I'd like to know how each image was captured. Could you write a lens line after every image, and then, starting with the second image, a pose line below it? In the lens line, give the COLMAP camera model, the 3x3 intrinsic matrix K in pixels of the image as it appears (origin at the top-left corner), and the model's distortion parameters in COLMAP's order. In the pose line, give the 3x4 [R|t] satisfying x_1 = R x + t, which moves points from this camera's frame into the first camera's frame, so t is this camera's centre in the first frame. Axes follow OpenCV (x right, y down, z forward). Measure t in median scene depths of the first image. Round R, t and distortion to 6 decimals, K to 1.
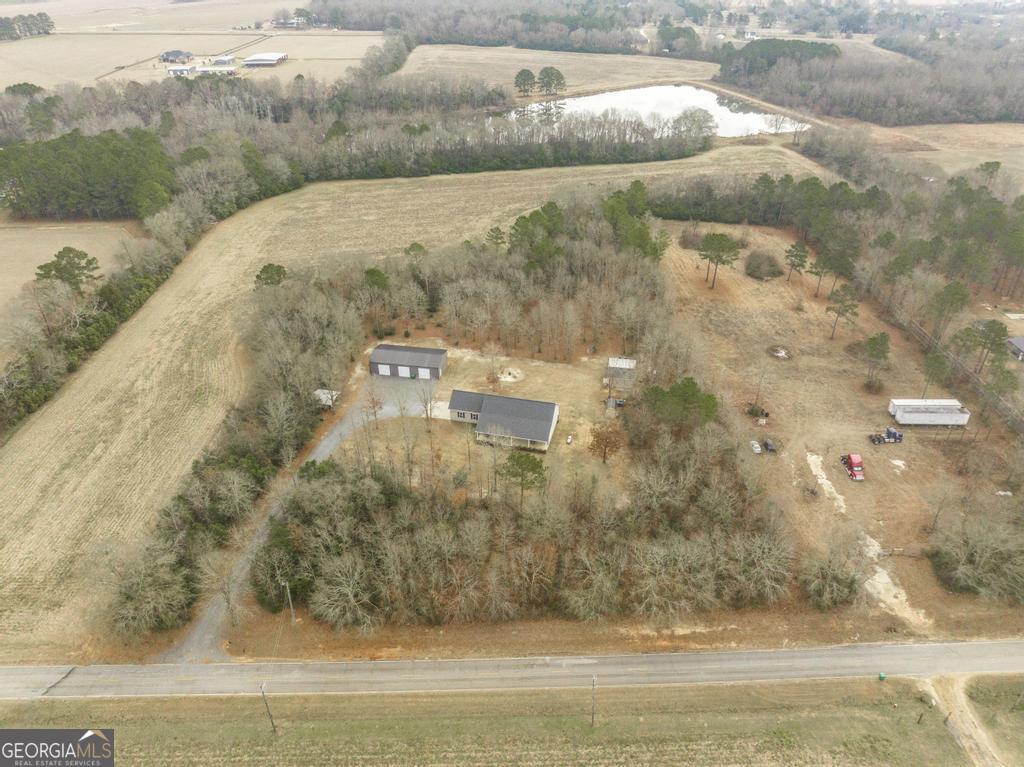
lens RADIAL K [[718.2, 0, 512.0], [0, 718.2, 383.5], [0, 0, 1]] dist [-0.043219, 0.008575]
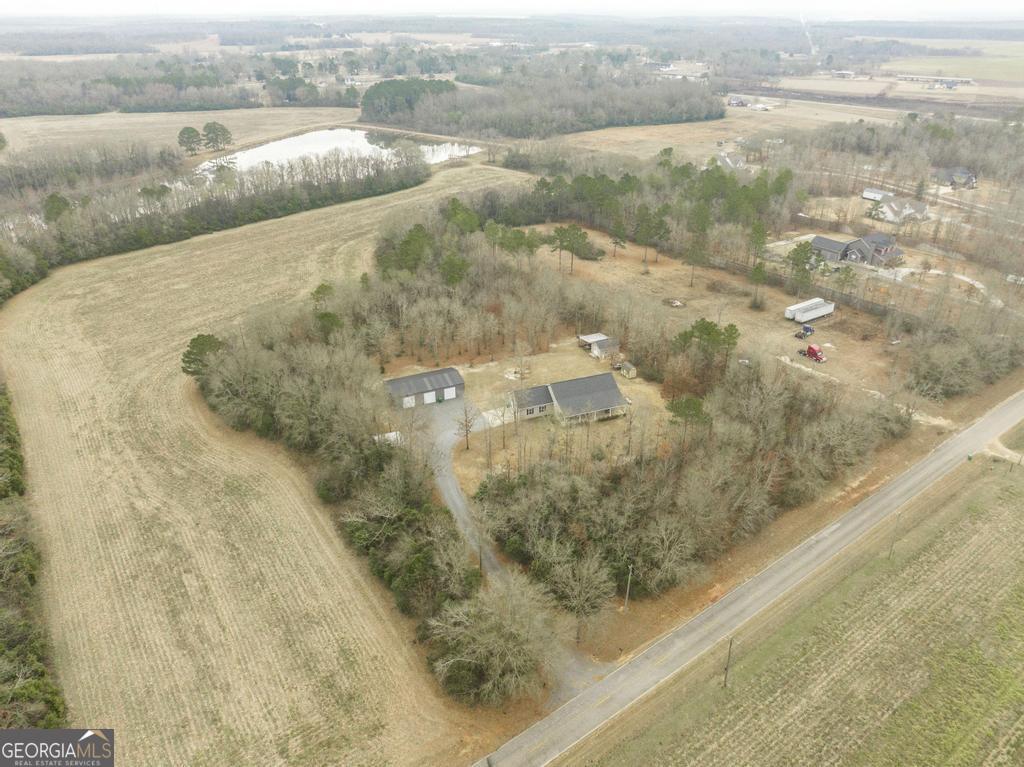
lens RADIAL K [[718.2, 0, 512.0], [0, 718.2, 383.5], [0, 0, 1]] dist [-0.043219, 0.008575]
pose [[0.821905, -0.267553, 0.502879, -0.335061], [0.301809, 0.953267, 0.013903, -0.009062], [-0.483098, 0.140347, 0.864245, 0.071816]]
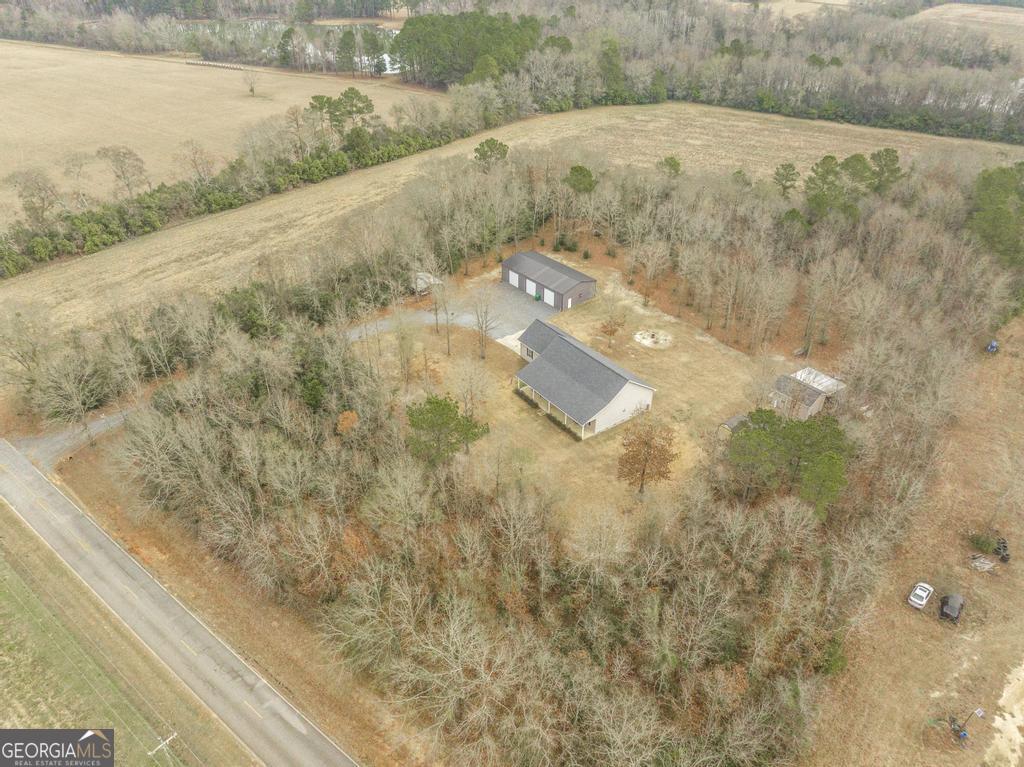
lens RADIAL K [[718.2, 0, 512.0], [0, 718.2, 383.5], [0, 0, 1]] dist [-0.043219, 0.008575]
pose [[0.767273, 0.362079, -0.529332, 0.177315], [-0.343970, 0.928955, 0.136845, -0.012031], [0.541274, 0.077076, 0.837306, 0.214151]]
